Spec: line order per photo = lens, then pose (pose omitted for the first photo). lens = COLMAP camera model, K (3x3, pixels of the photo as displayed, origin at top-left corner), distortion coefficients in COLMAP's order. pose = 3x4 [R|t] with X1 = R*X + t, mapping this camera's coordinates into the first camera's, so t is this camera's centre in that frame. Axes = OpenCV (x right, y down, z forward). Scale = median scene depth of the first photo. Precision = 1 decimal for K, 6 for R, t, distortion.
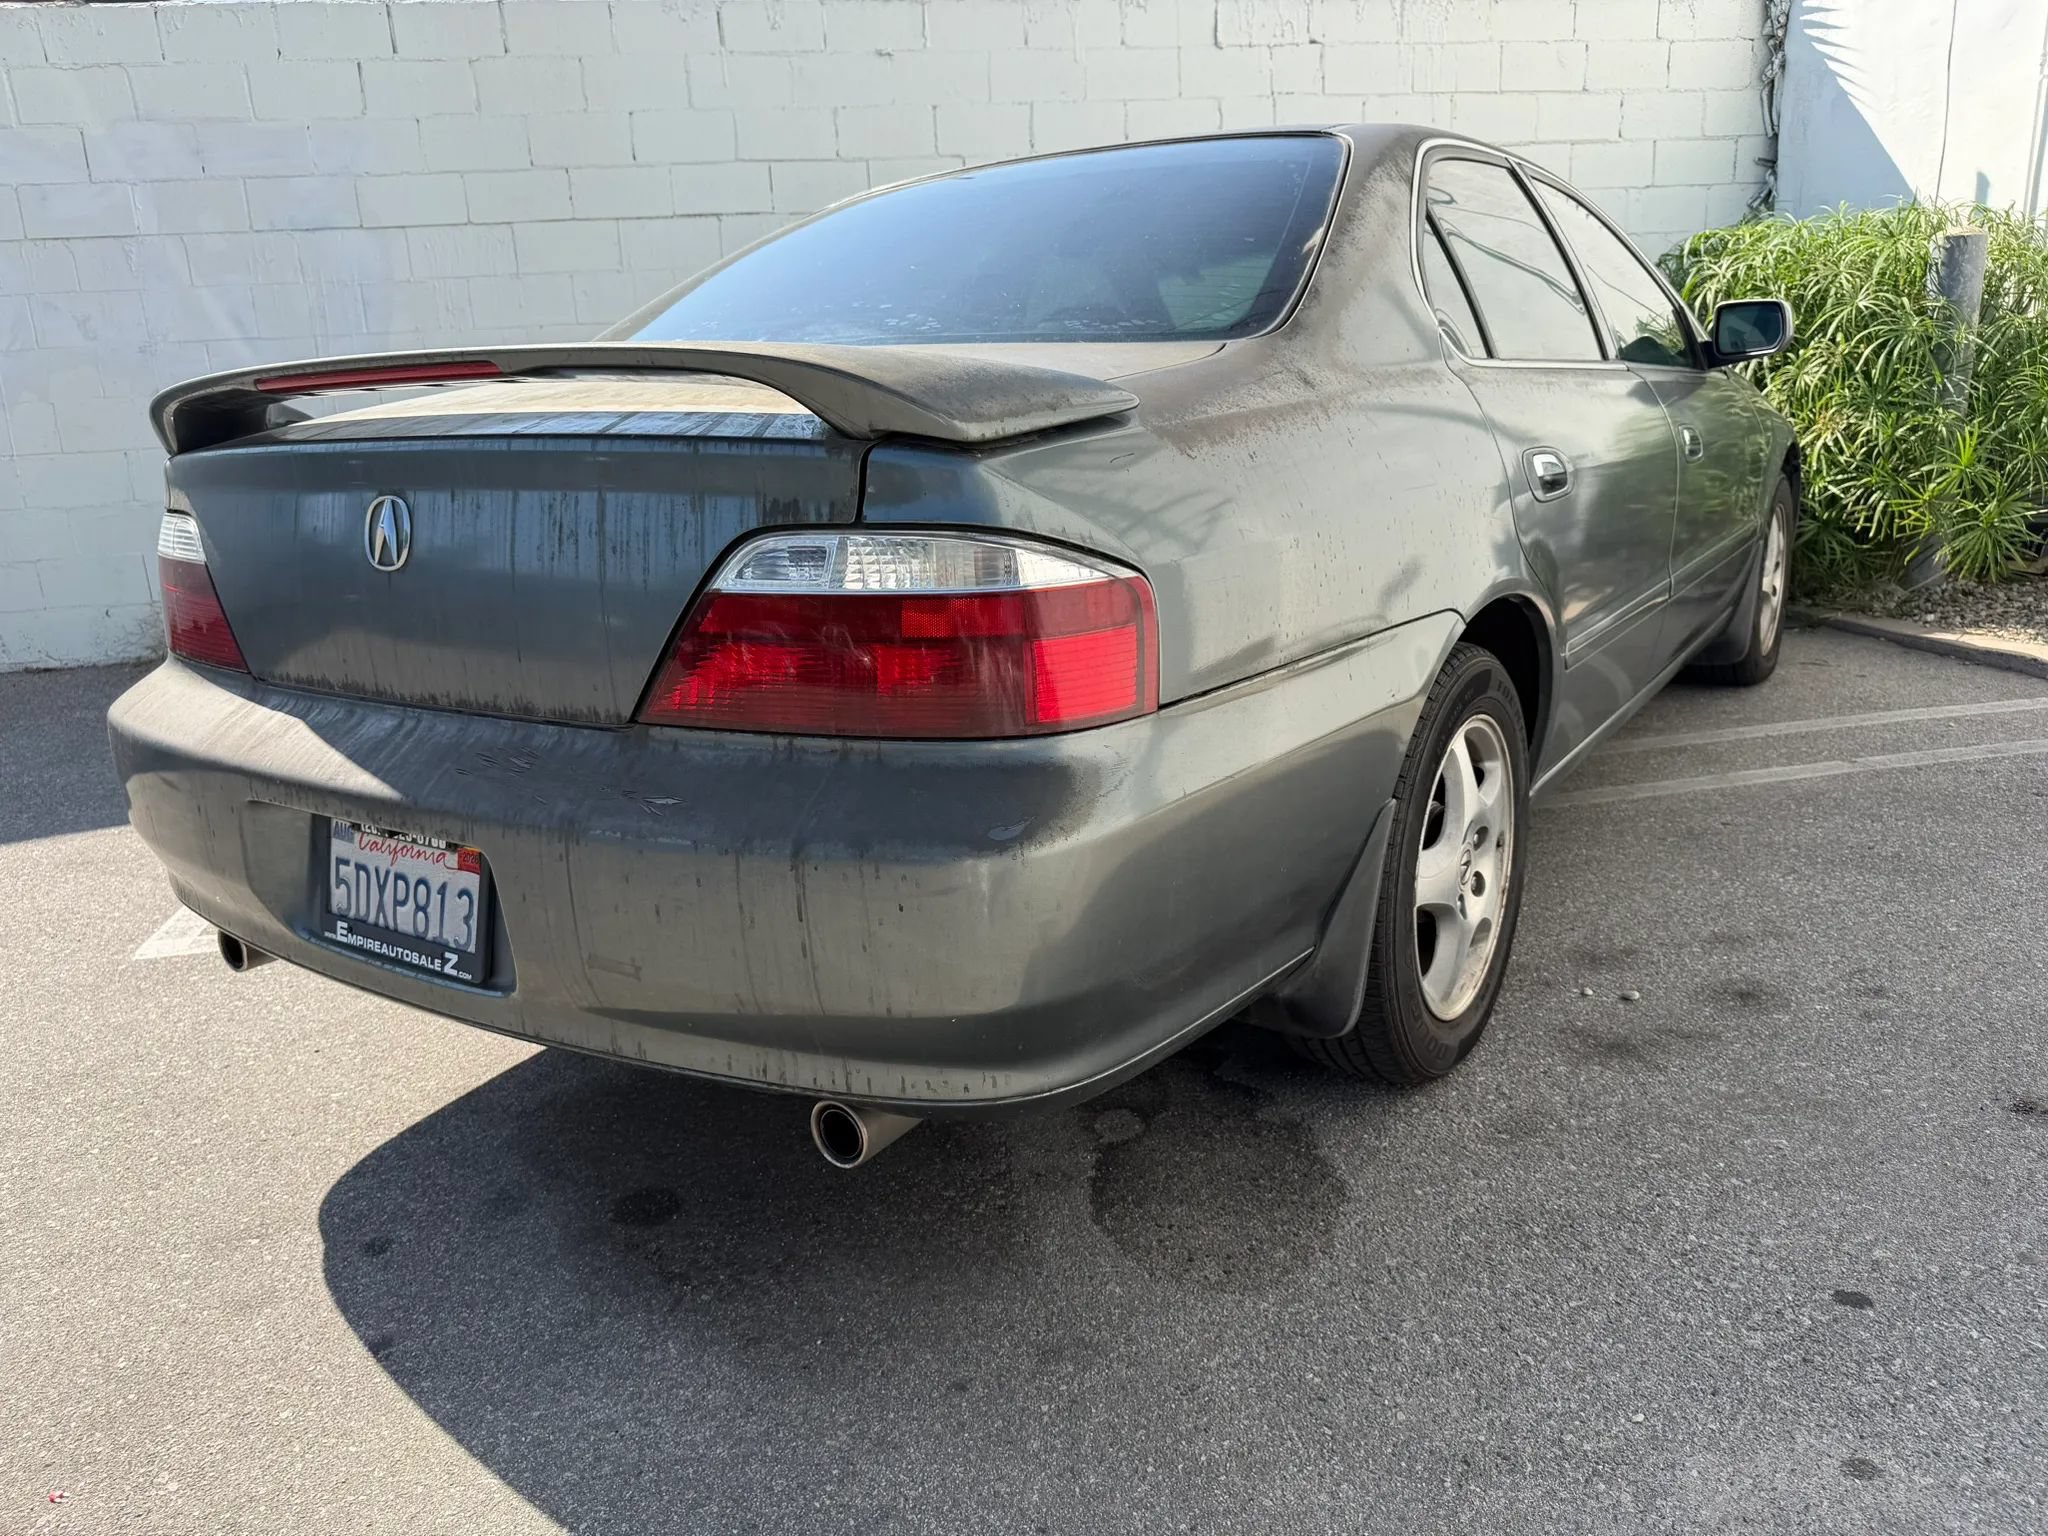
lens RADIAL K [[1549.1, 0, 1023.0], [0, 1549.1, 779.5], [0, 0, 1]] dist [-0.012090, -0.000328]
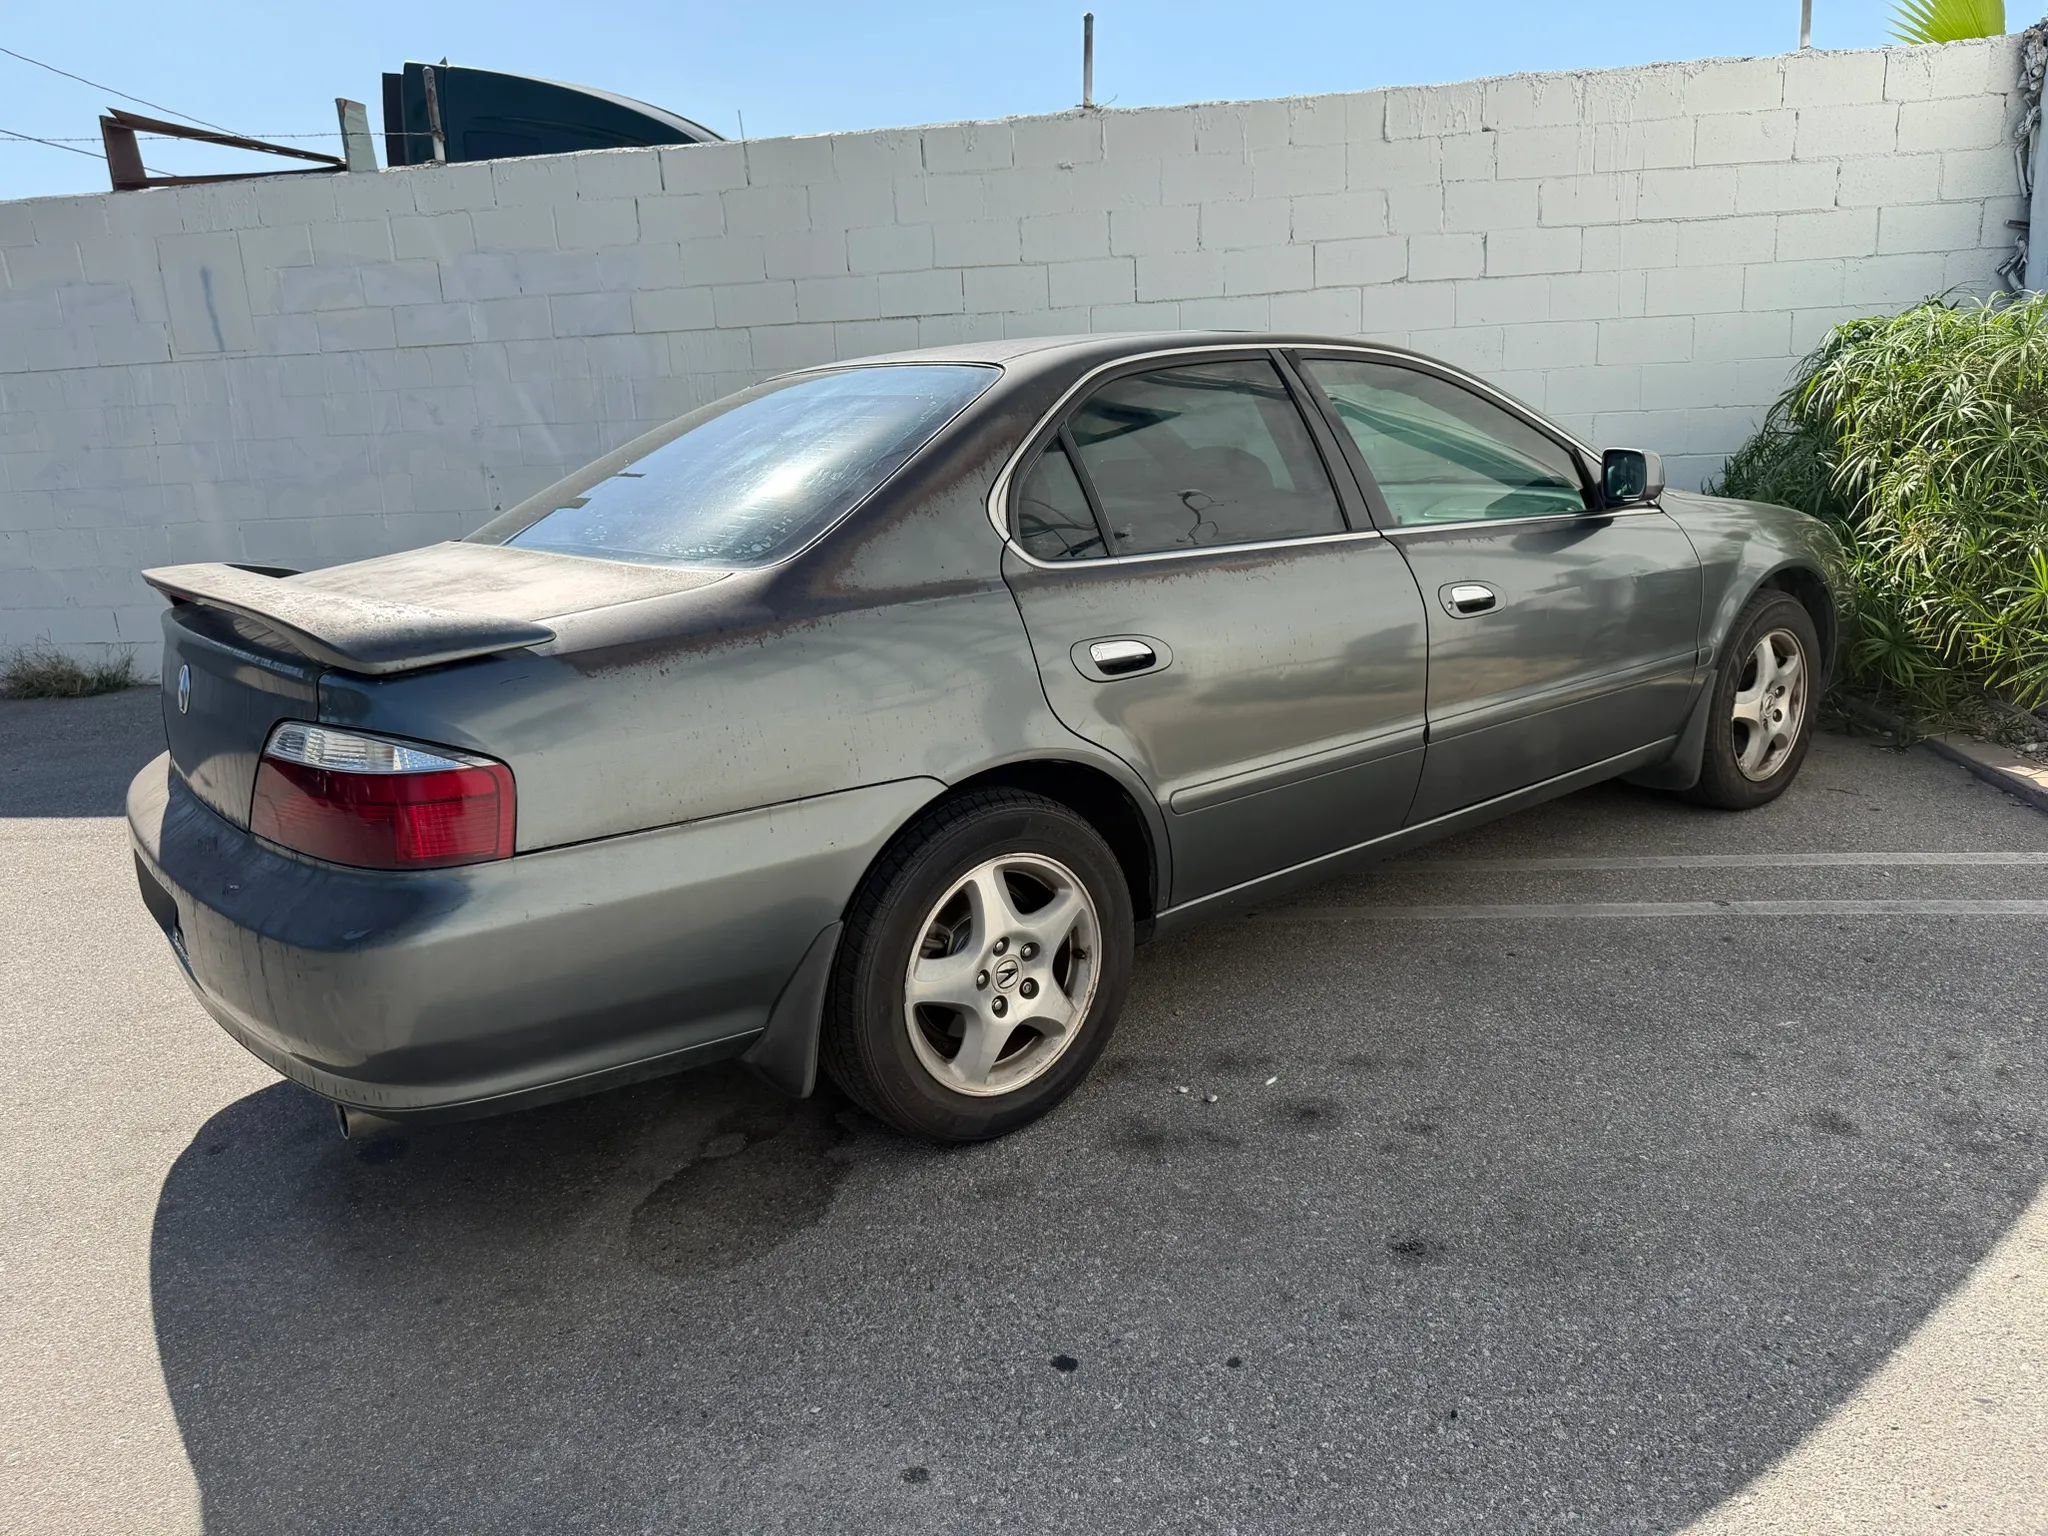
lens RADIAL K [[1559.6, 0, 1024.0], [0, 1559.6, 768.0], [0, 0, 1]] dist [0.018657, -0.029458]
pose [[0.946900, 0.073506, -0.313012, 0.322380], [-0.075090, 0.997152, 0.007009, -0.055881], [0.312636, 0.016867, 0.949723, -0.082271]]
